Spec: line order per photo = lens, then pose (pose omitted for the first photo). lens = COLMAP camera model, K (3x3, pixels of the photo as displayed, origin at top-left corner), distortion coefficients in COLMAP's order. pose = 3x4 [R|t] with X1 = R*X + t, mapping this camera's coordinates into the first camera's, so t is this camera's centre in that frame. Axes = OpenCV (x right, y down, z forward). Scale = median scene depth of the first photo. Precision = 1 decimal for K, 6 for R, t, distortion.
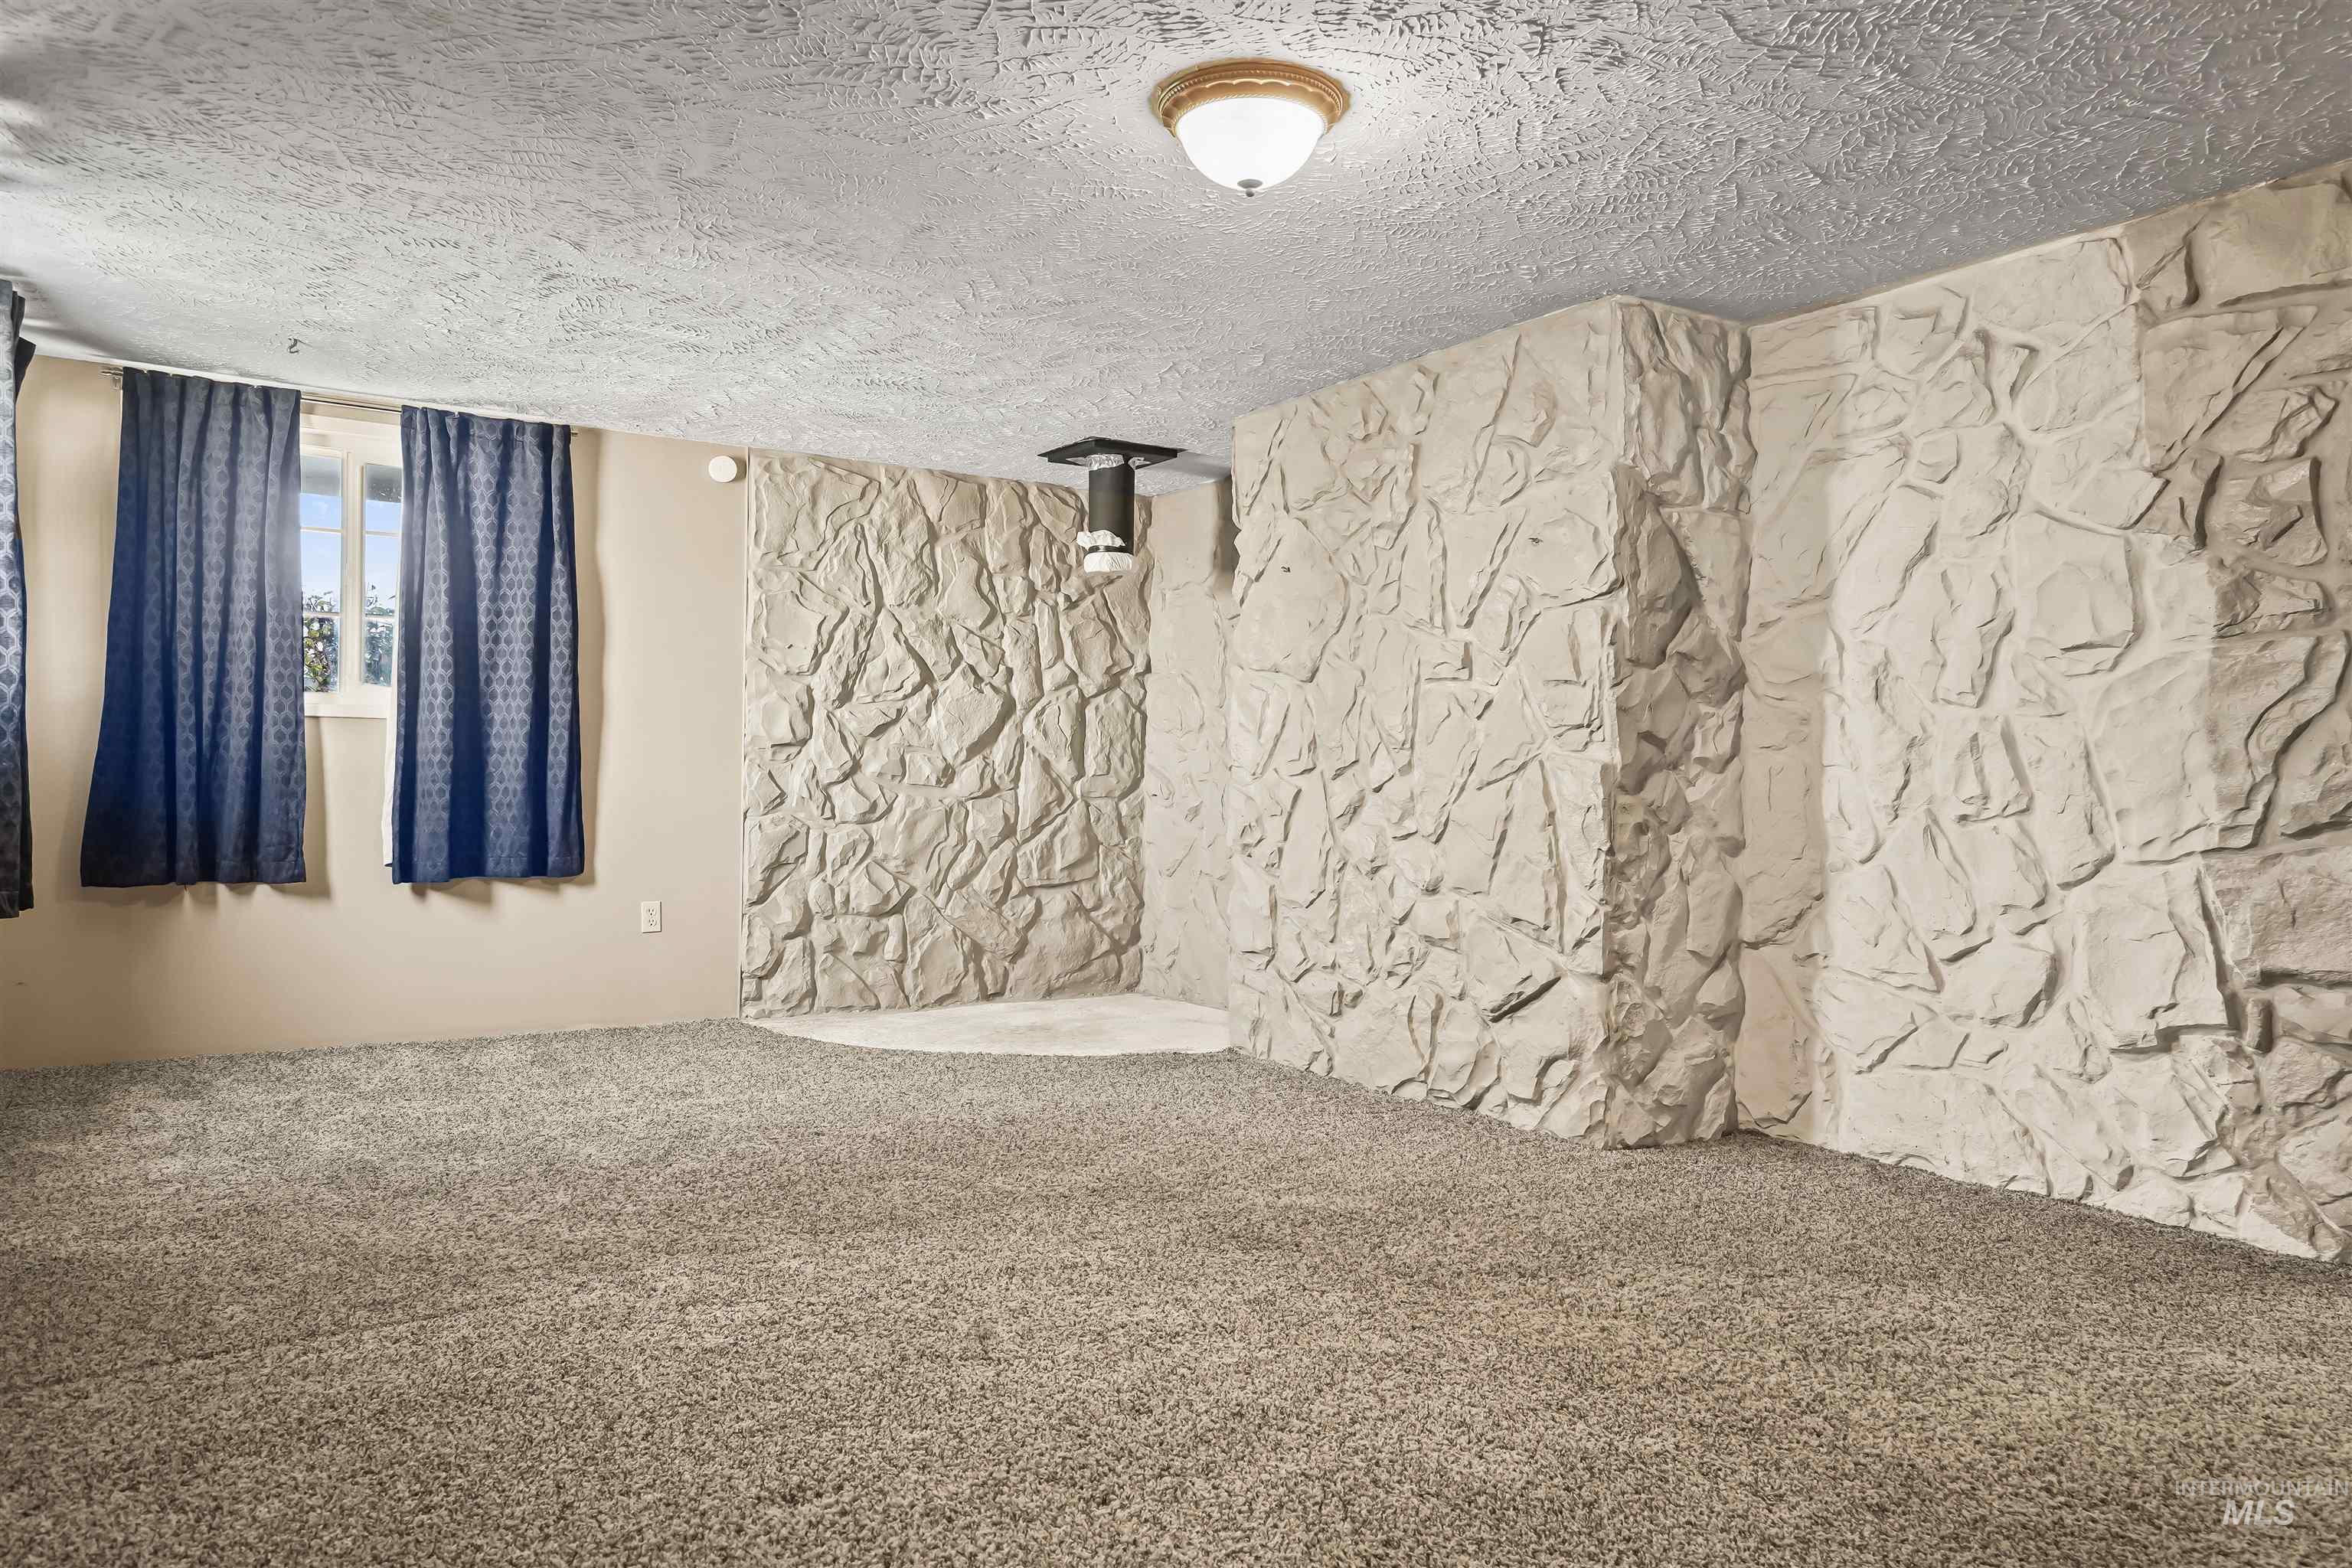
lens RADIAL K [[1536.5, 0, 1175.4], [0, 1536.5, 793.1], [0, 0, 1]] dist [-0.000340, 0.000444]
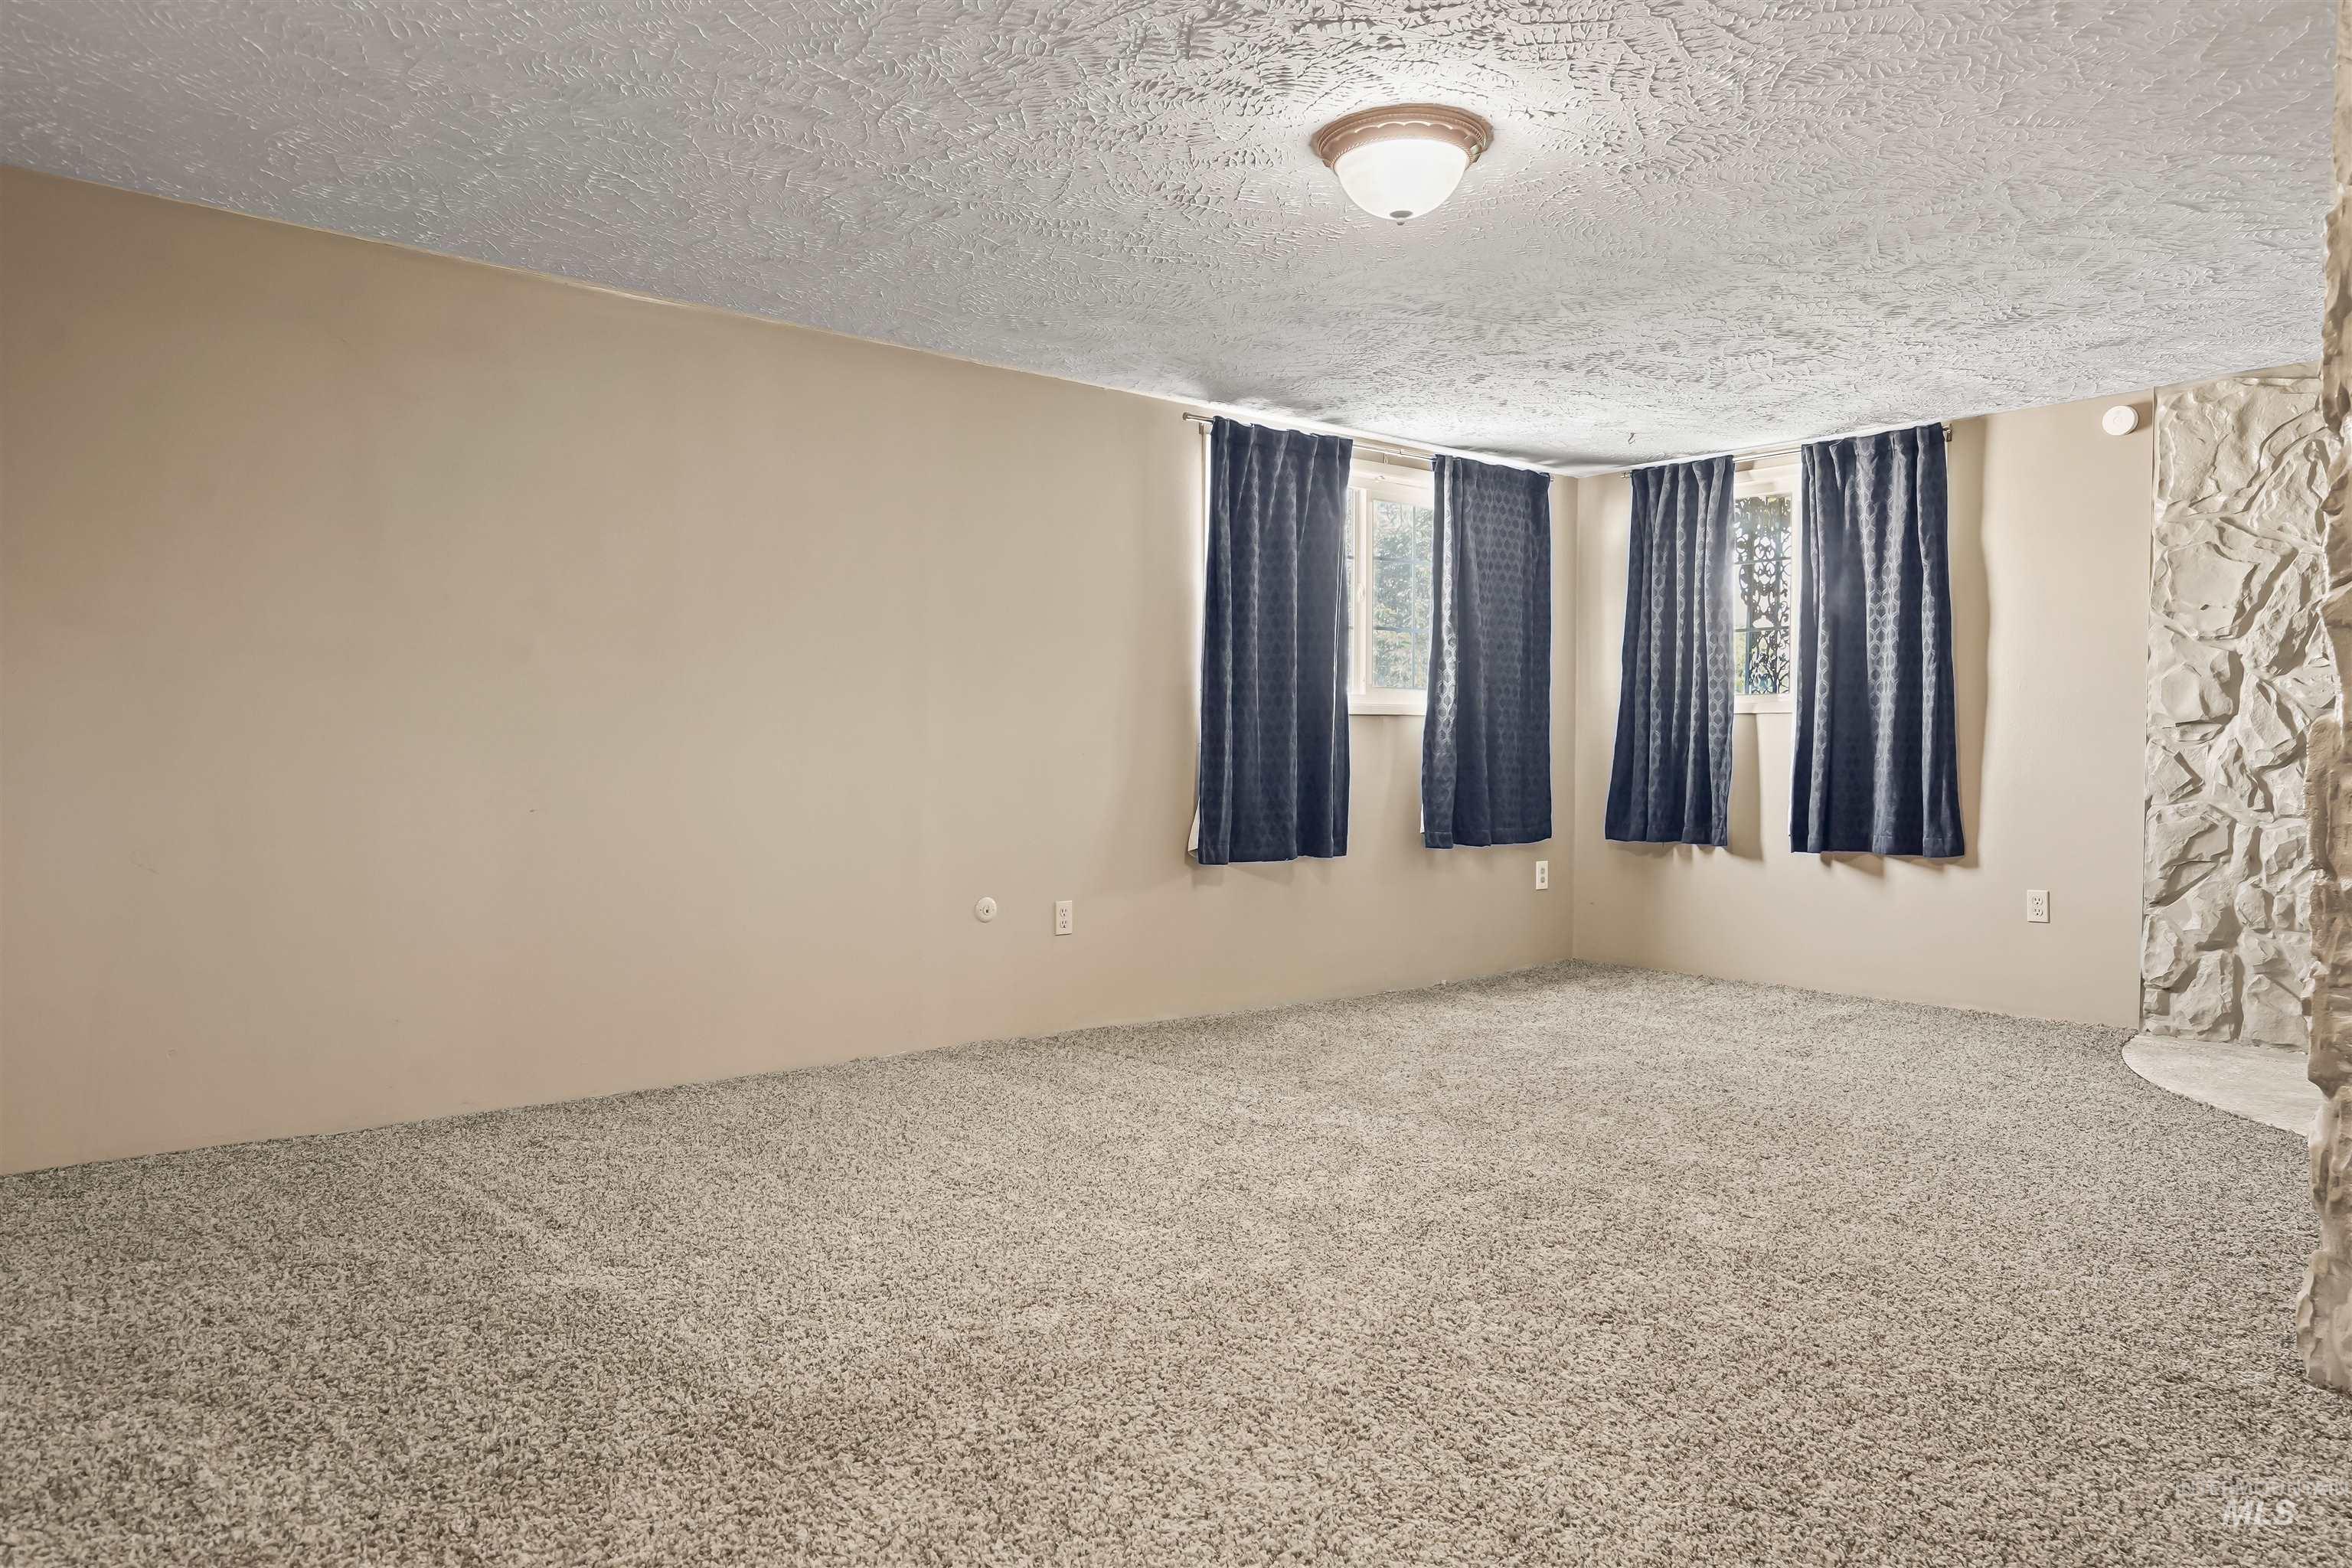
lens RADIAL K [[1536.5, 0, 1175.1], [0, 1536.5, 774.6], [0, 0, 1]] dist [-0.000340, 0.000444]
pose [[0.142555, 0.010793, -0.989728, 0.512332], [0.000312, 0.999940, 0.010950, -0.012036], [0.989787, -0.001870, 0.142543, 0.312535]]
